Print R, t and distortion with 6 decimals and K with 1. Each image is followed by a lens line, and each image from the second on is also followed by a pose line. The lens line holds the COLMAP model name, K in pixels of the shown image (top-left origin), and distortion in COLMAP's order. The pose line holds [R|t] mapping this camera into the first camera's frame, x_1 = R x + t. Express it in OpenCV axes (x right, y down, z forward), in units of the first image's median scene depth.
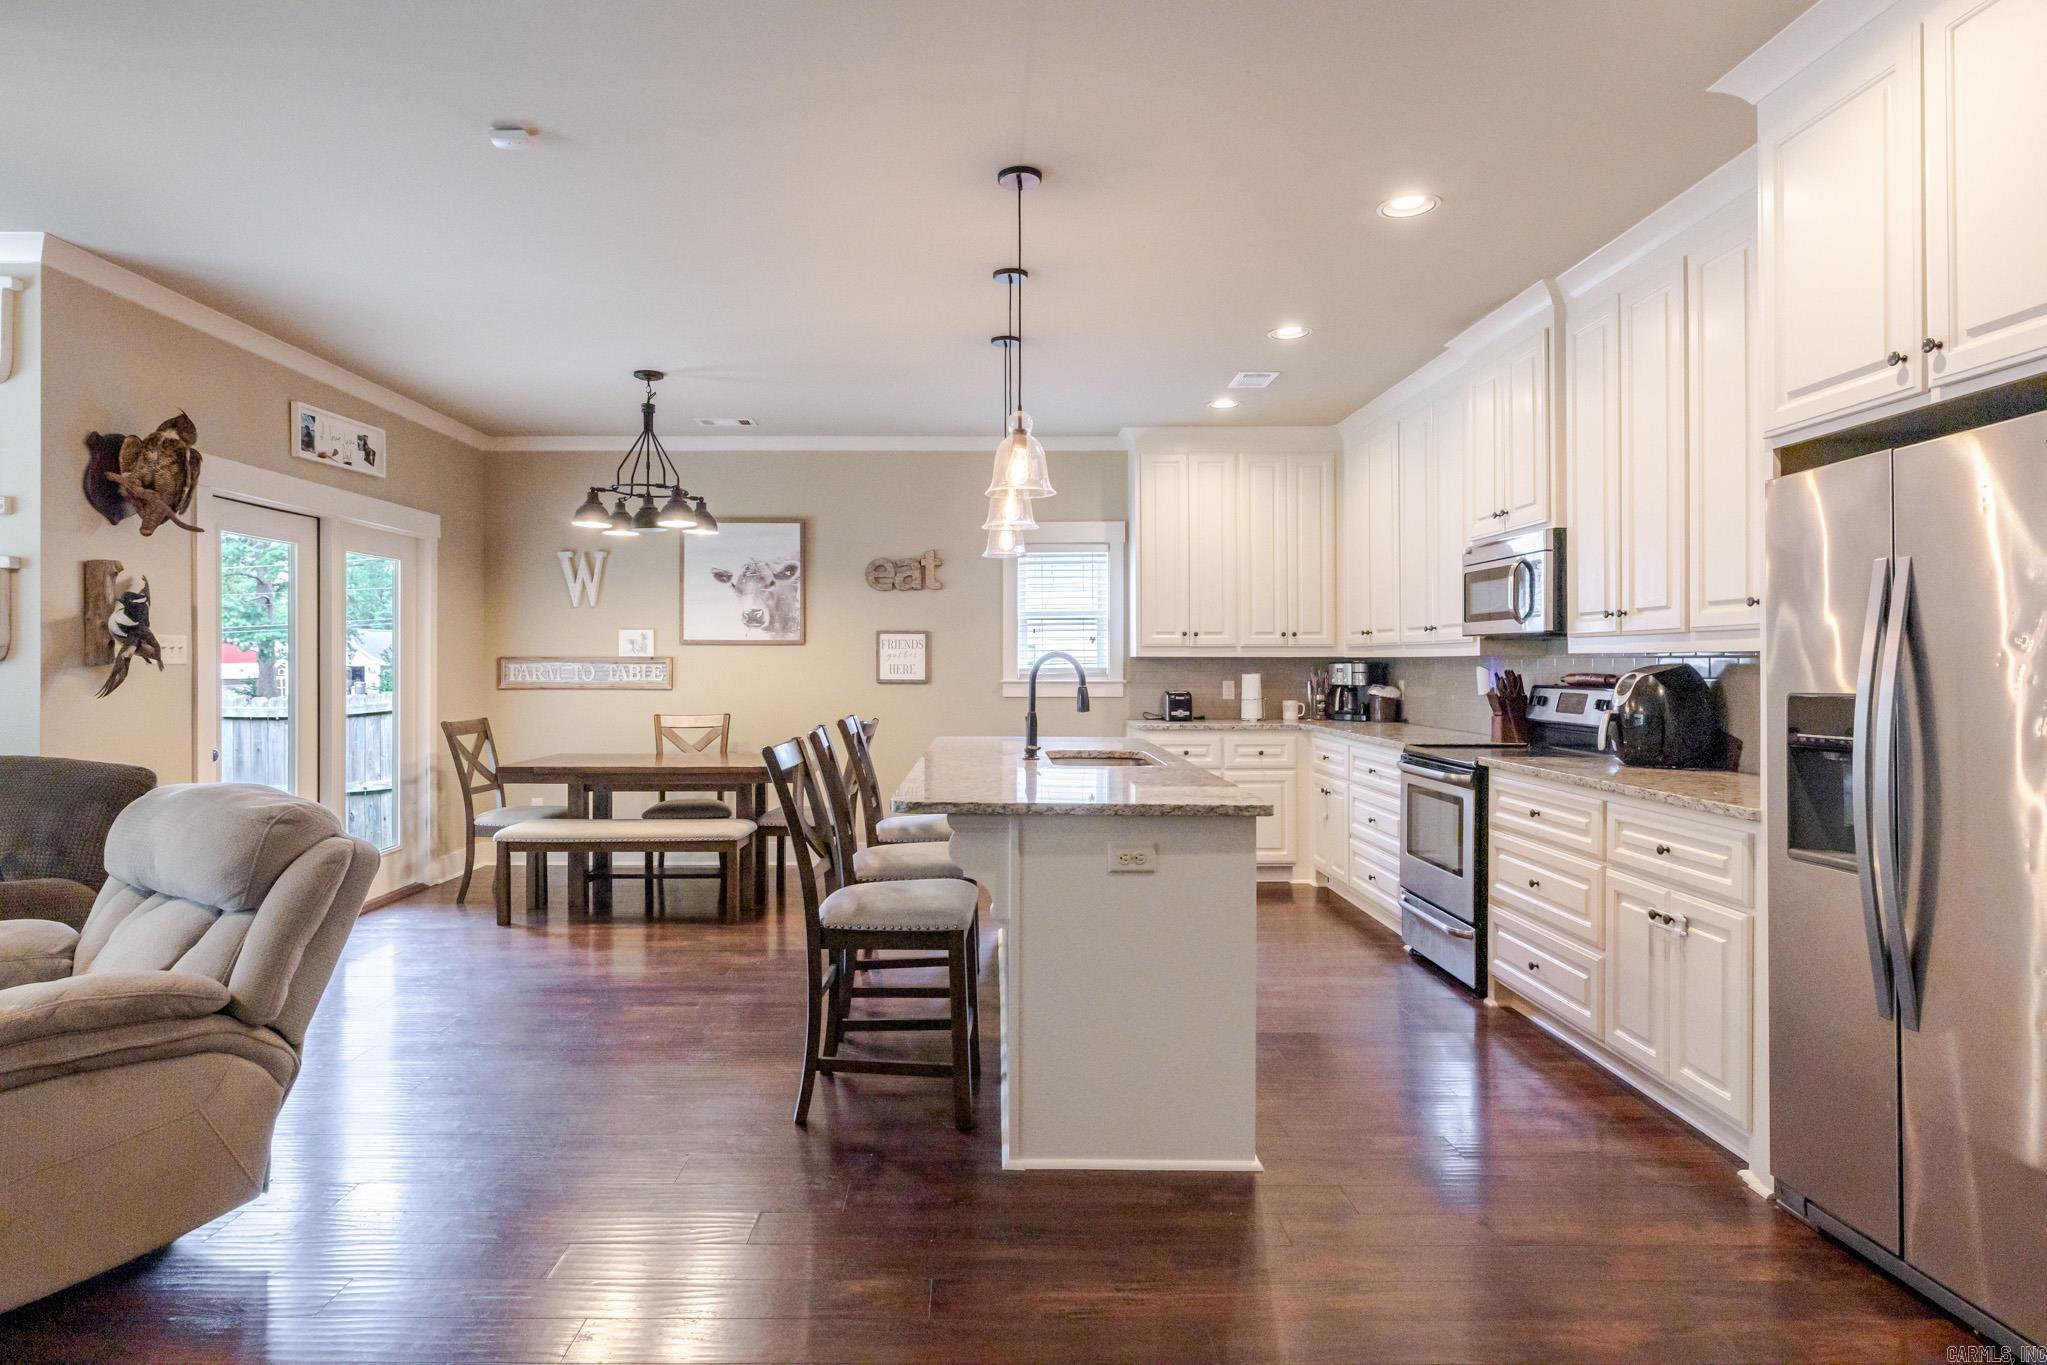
lens RADIAL K [[1150.7, 0, 976.3], [0, 1150.7, 669.3], [0, 0, 1]] dist [0.007705, 0.000459]
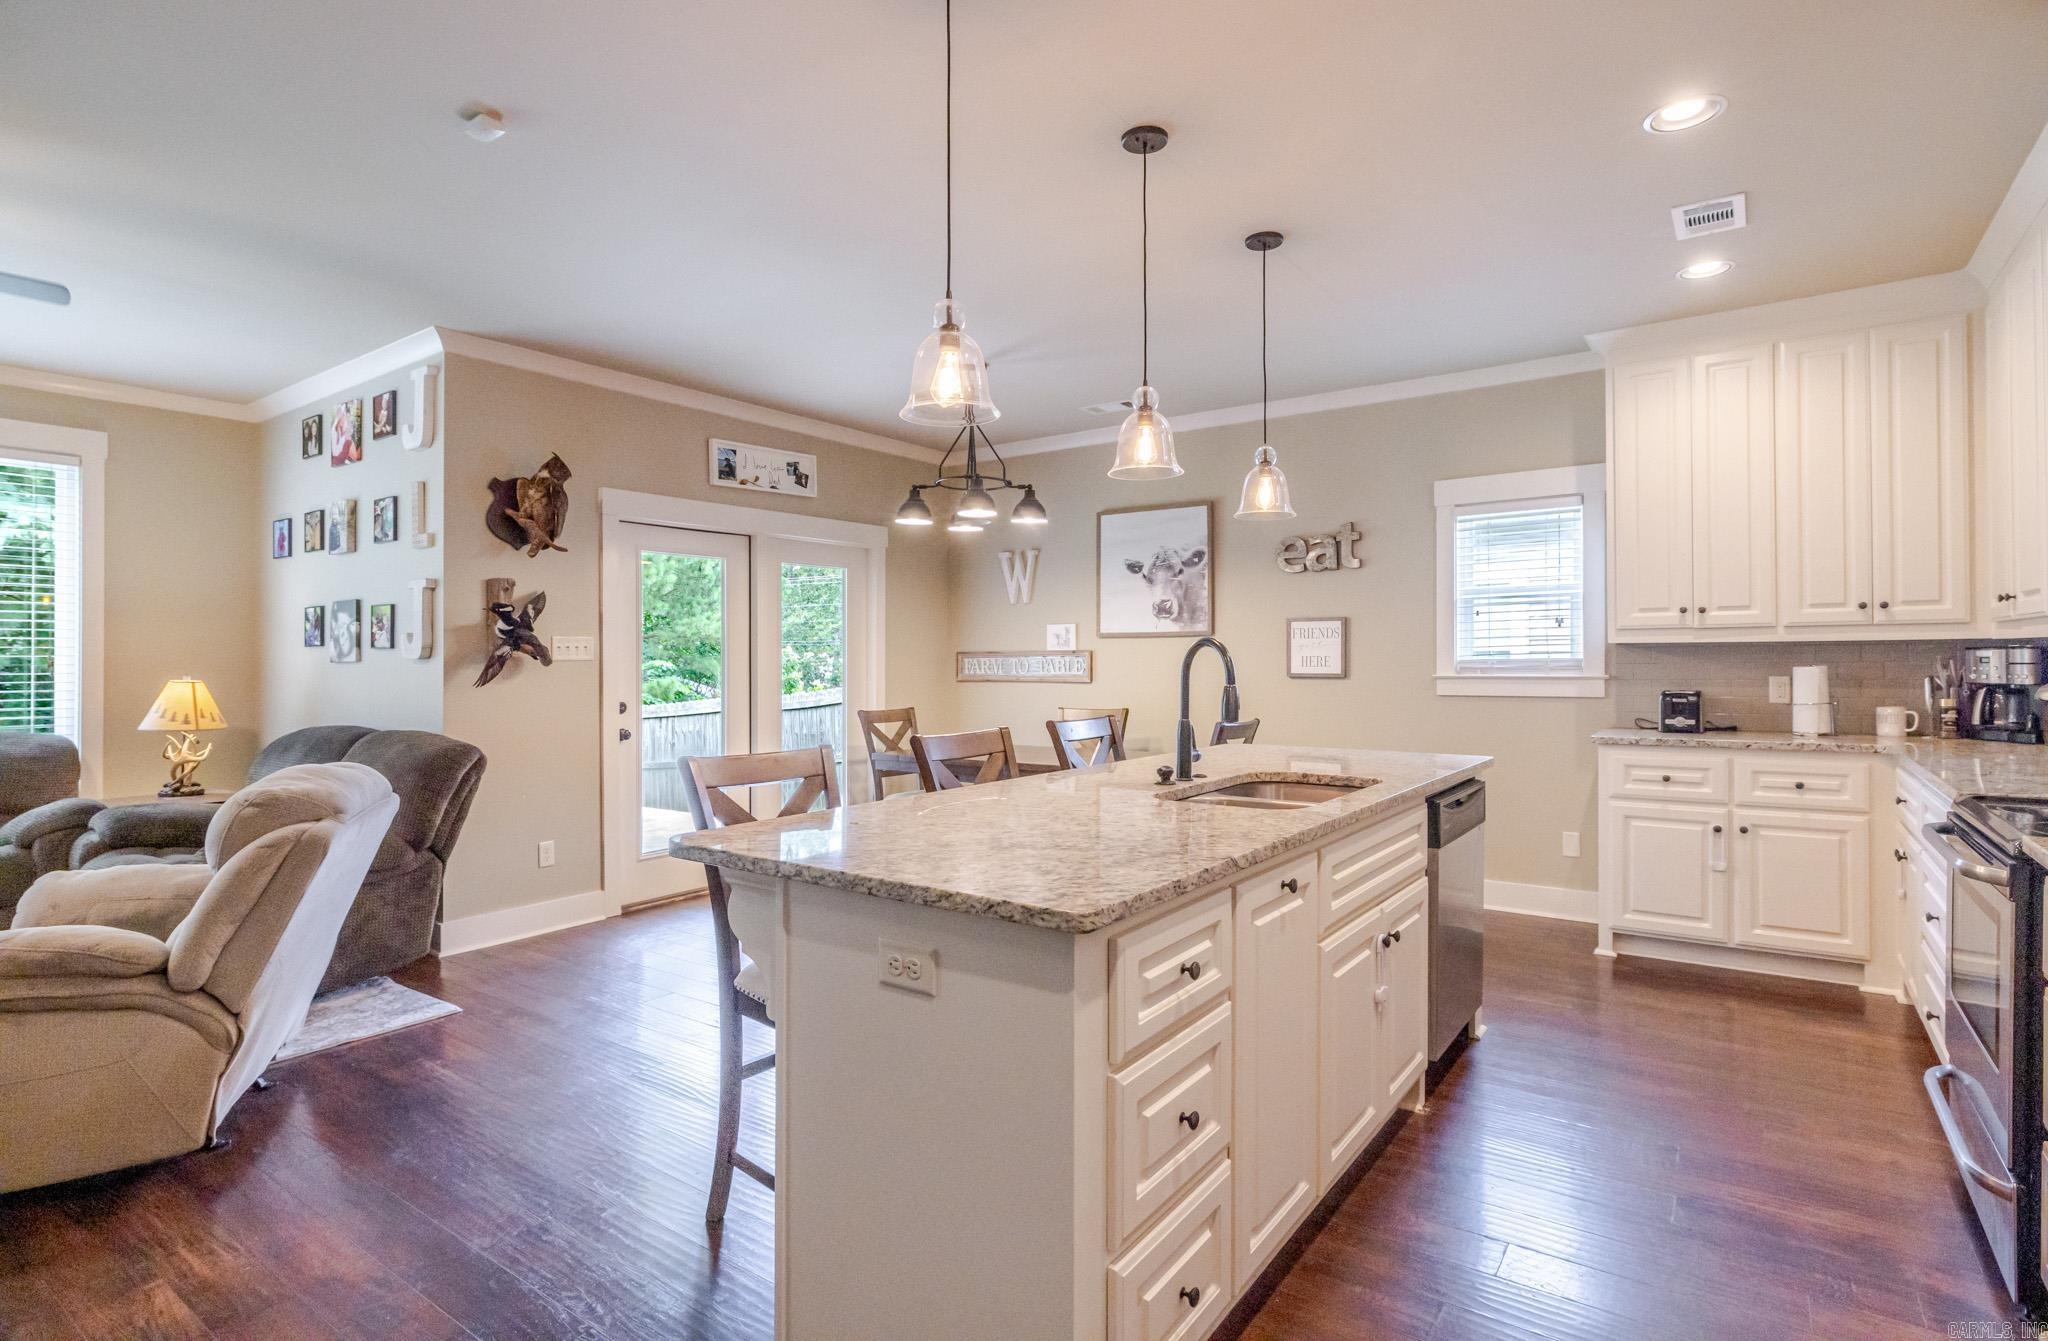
lens RADIAL K [[1022.2, 0, 1020.5], [0, 1022.2, 668.8], [0, 0, 1]] dist [-0.002583, -0.000220]
pose [[0.814012, -0.000030, -0.580848, 0.224985], [0.003972, 0.999977, 0.005515, 0.000391], [0.580835, -0.006796, 0.813993, 0.262273]]
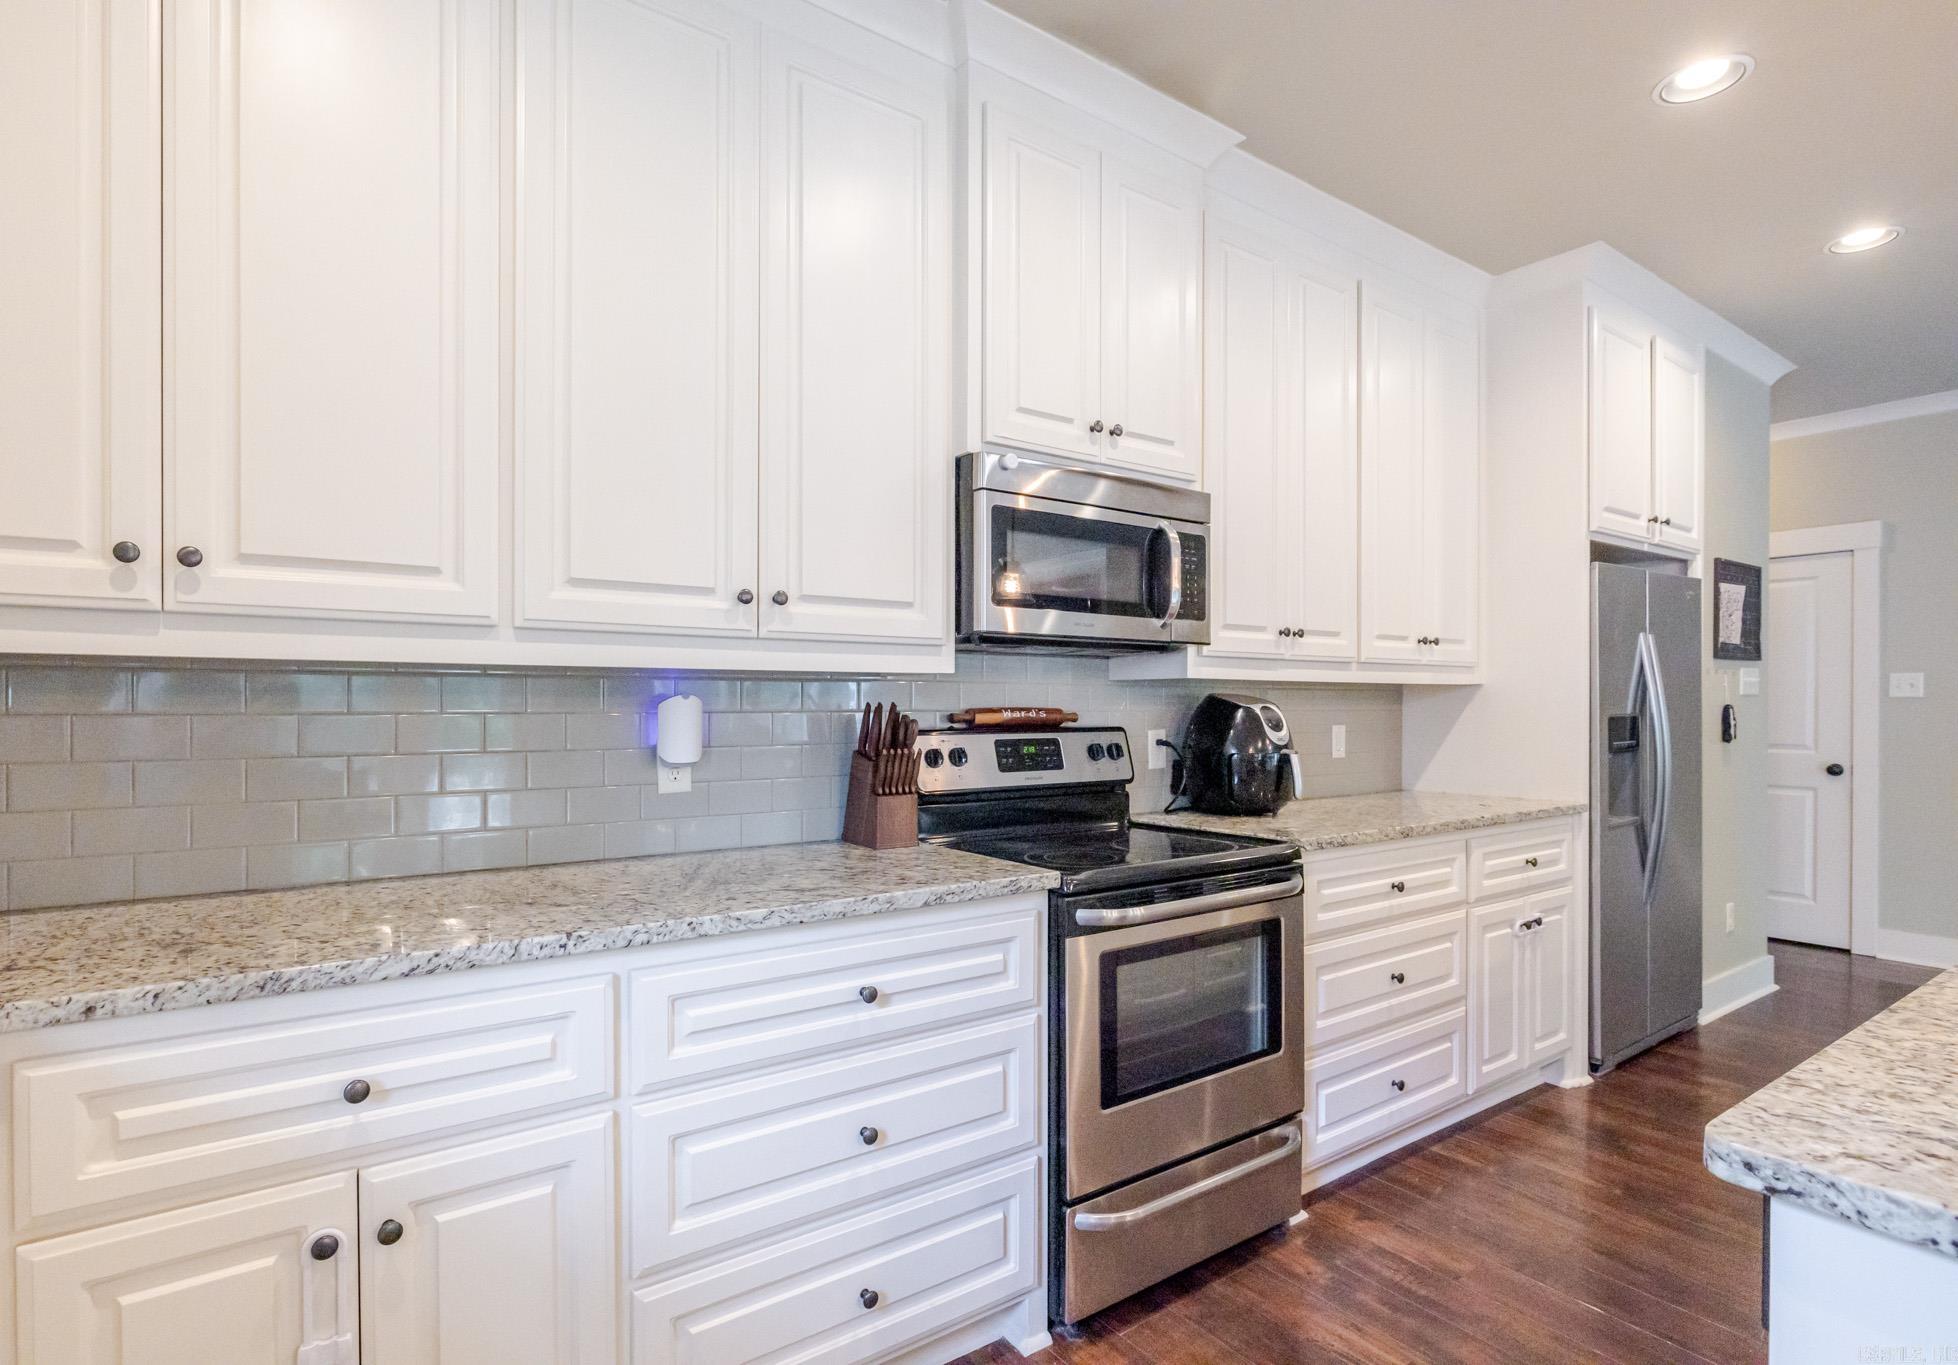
lens RADIAL K [[971.8, 0, 942.9], [0, 971.8, 710.9], [0, 0, 1]] dist [-0.002003, 0.000200]
pose [[-0.575347, -0.004889, 0.817895, 0.076846], [0.004969, 0.999943, 0.009472, -0.000046], [-0.817894, 0.009514, -0.575290, 0.966534]]
